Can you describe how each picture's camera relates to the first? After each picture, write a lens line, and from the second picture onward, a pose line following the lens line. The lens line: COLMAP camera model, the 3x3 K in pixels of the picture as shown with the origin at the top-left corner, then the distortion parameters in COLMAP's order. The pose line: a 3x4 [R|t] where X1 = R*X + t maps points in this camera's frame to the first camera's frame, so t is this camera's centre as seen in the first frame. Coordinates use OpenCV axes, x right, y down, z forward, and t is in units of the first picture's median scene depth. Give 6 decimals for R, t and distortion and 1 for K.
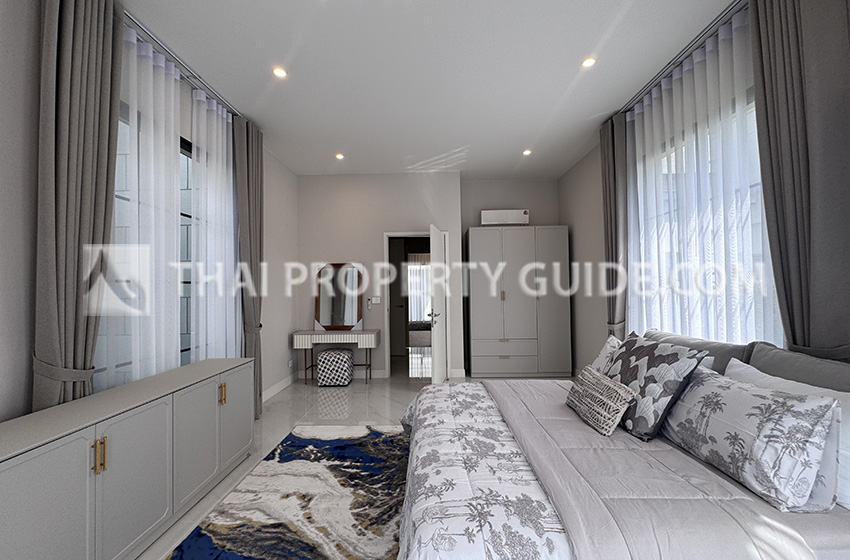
lens RADIAL K [[342.7, 0, 424.4], [0, 342.7, 281.0], [0, 0, 1]] dist [-0.001730, -0.000193]
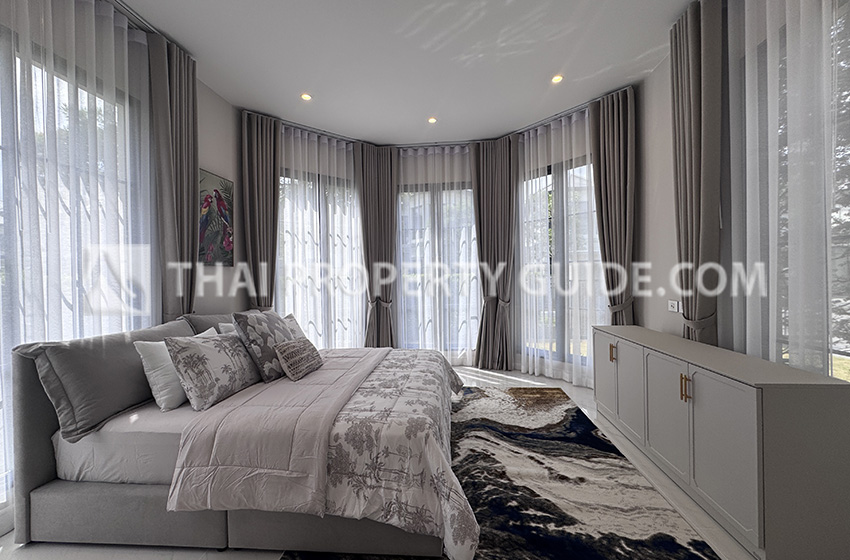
lens RADIAL K [[342.7, 0, 424.2], [0, 342.7, 282.0], [0, 0, 1]] dist [-0.001730, -0.000193]
pose [[-0.996619, 0.027436, 0.077446, -0.058043], [0.025627, 0.999377, -0.024252, 0.095048], [-0.078063, -0.022185, -0.996702, 1.964110]]
